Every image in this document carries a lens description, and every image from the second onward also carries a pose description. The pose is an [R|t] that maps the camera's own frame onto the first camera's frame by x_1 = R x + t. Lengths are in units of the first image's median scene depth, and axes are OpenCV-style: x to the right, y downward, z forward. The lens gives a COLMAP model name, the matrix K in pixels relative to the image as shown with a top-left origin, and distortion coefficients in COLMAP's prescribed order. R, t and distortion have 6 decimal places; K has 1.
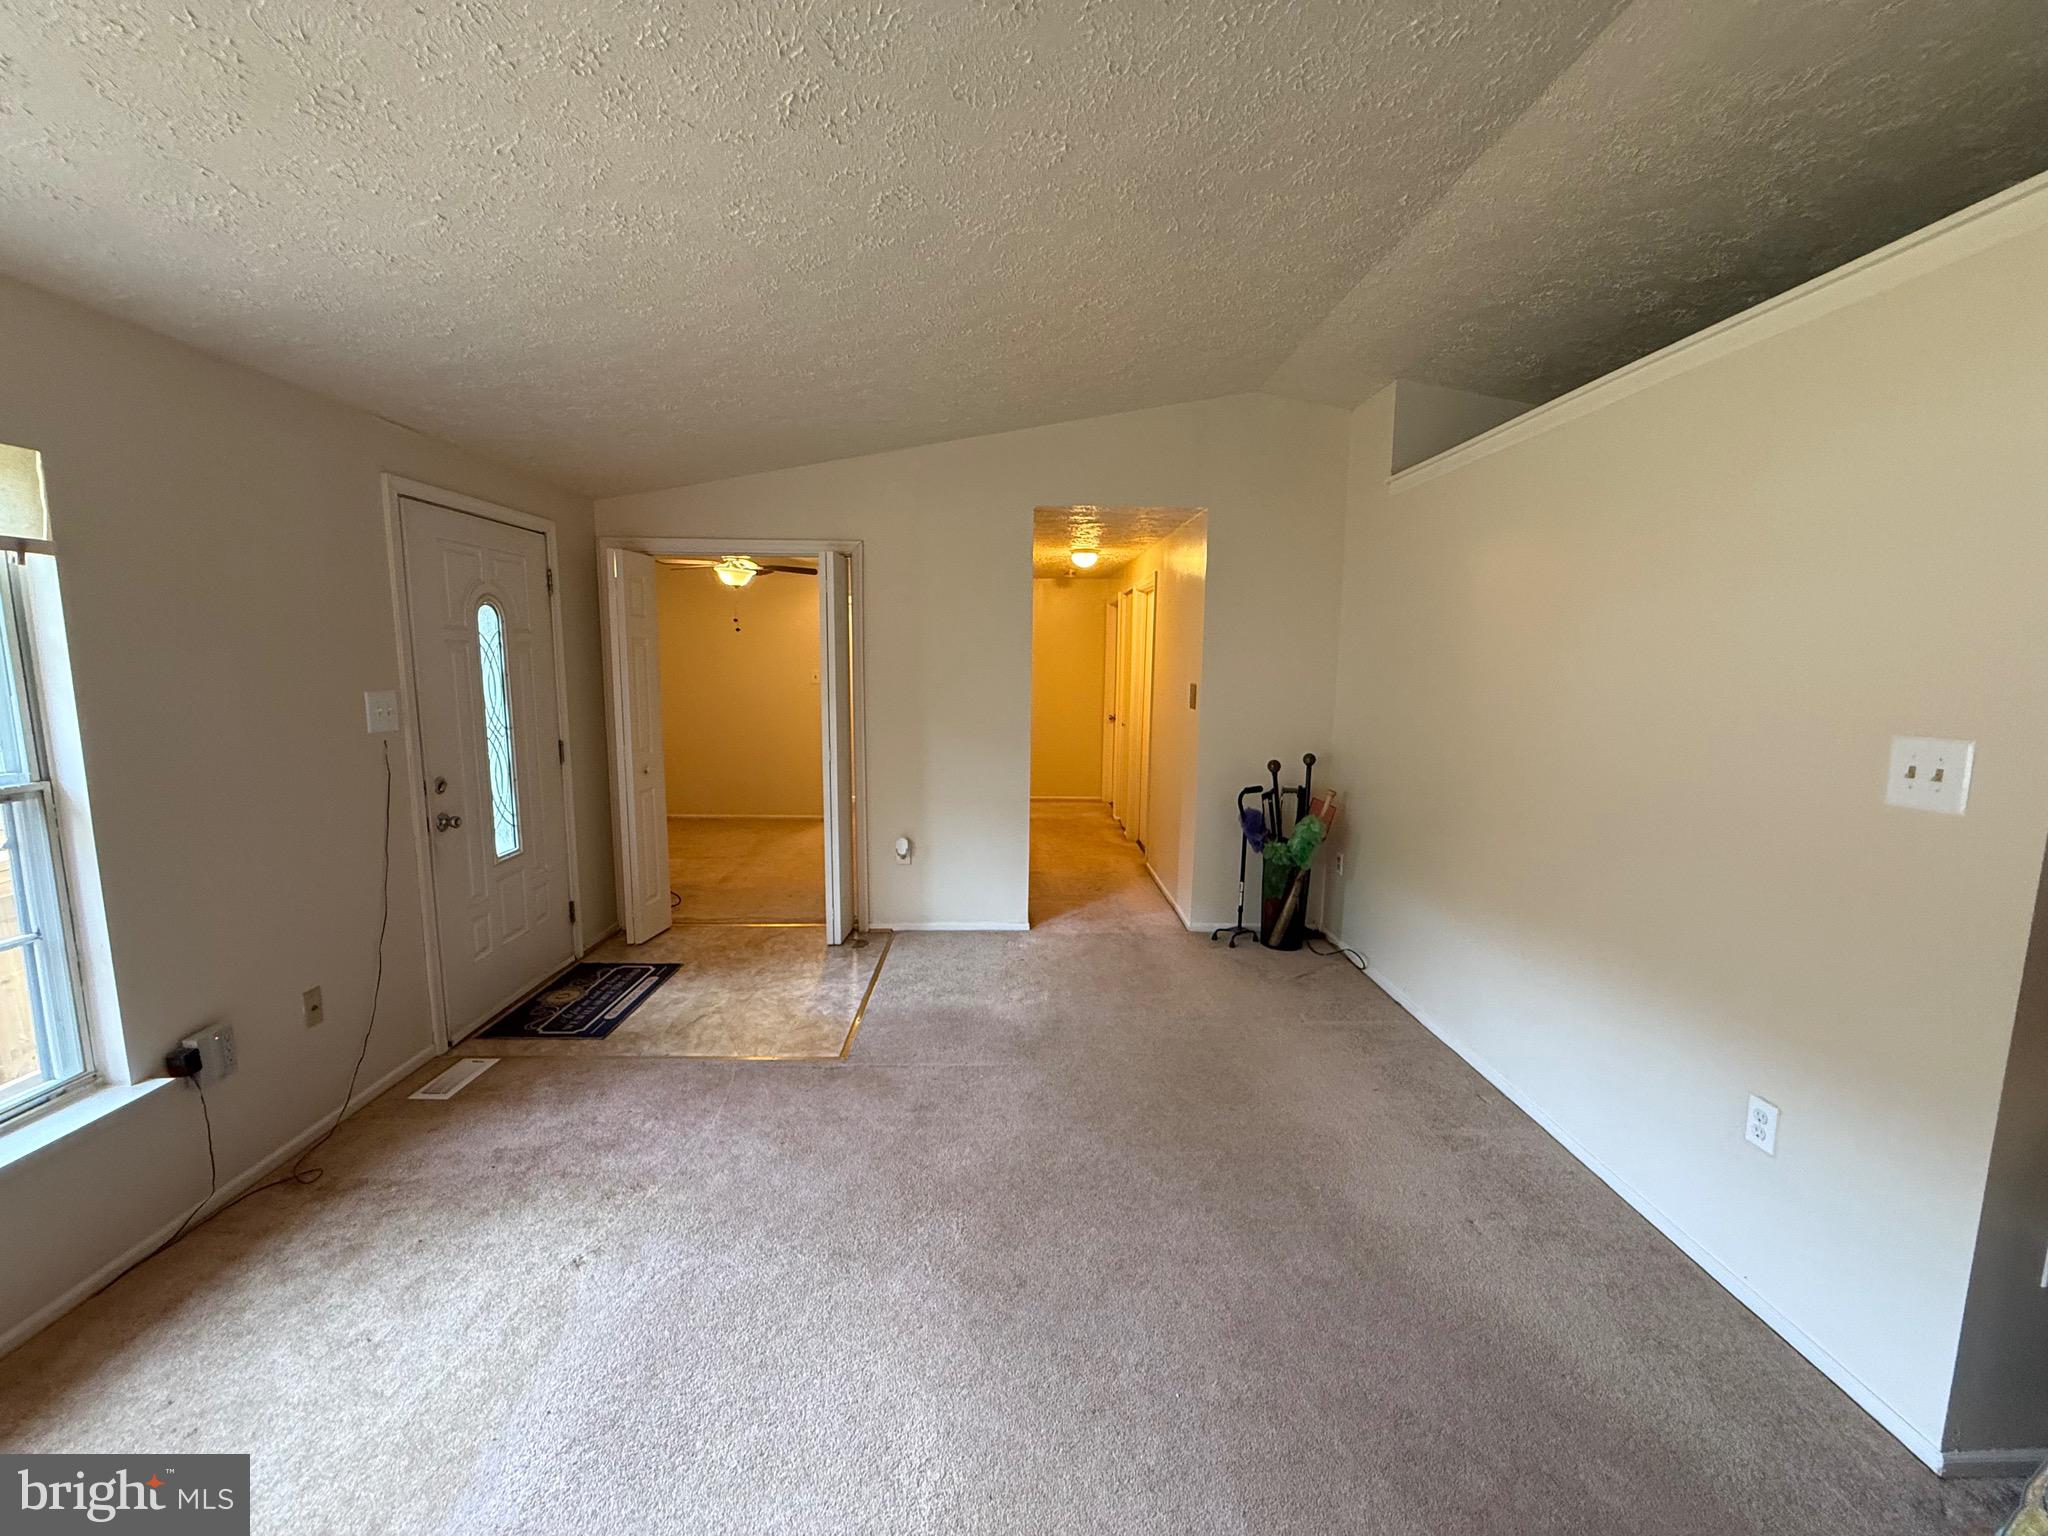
lens RADIAL K [[841.0, 0, 1024.0], [0, 841.0, 768.0], [0, 0, 1]] dist [-0.001946, -0.000100]
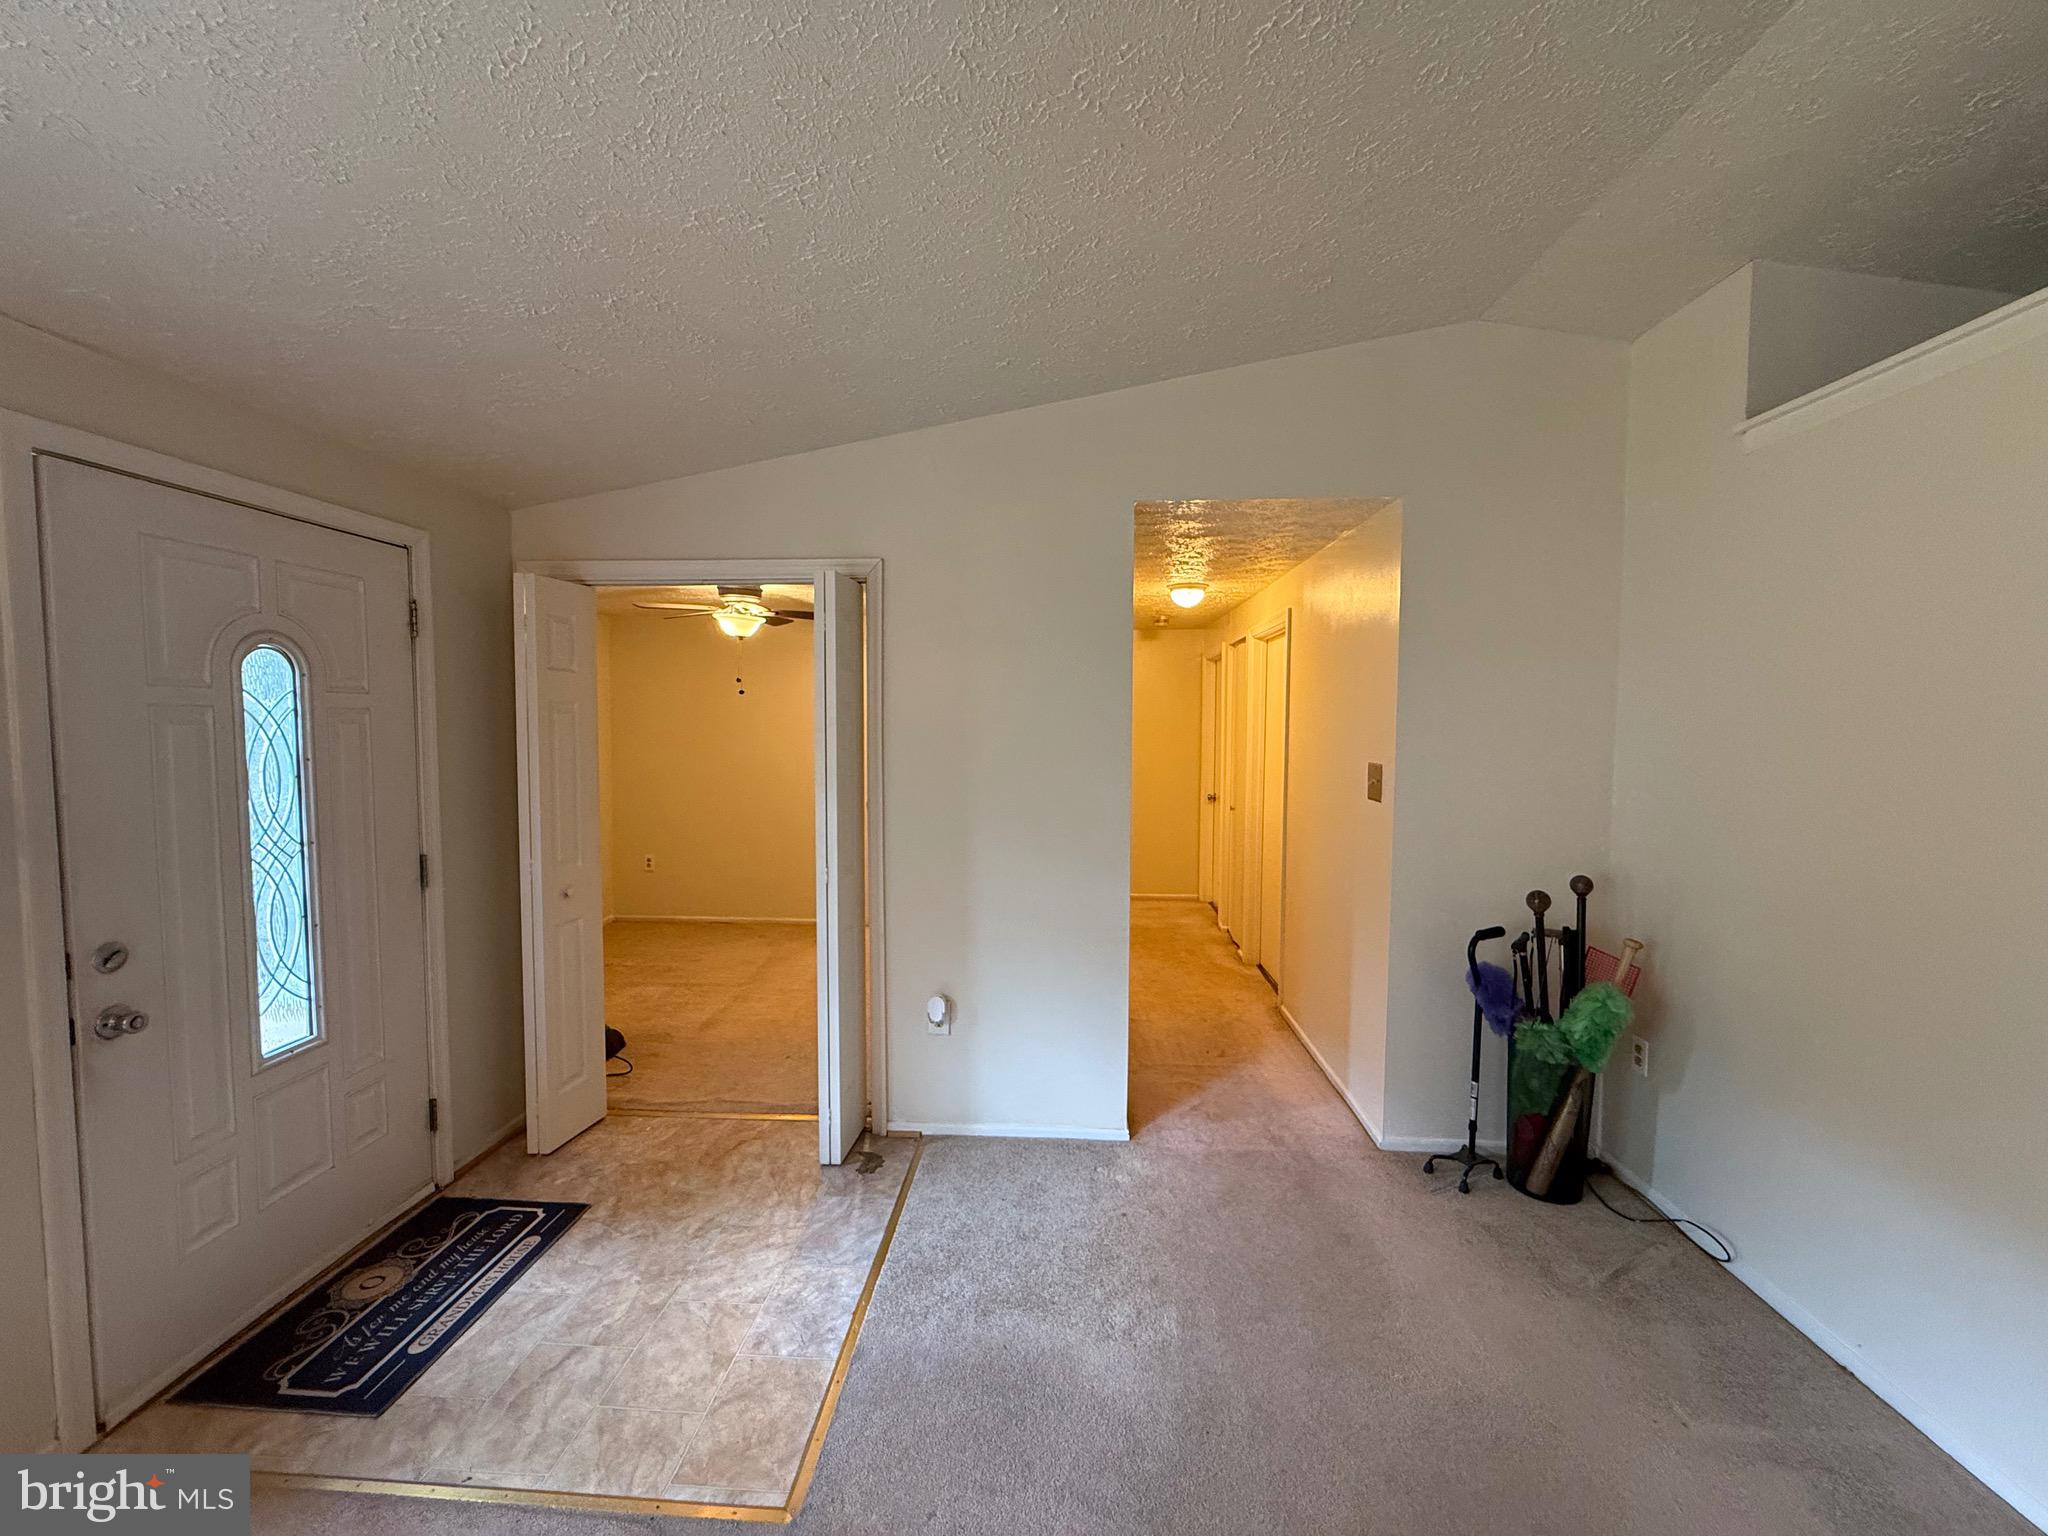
lens RADIAL K [[820.2, 0, 1024.0], [0, 820.2, 768.0], [0, 0, 1]] dist [0.000817, 0.000137]
pose [[0.997006, -0.002483, -0.077282, -0.026691], [-0.003492, 0.997019, -0.077079, -0.049197], [0.077243, 0.077118, 0.994025, 0.362511]]
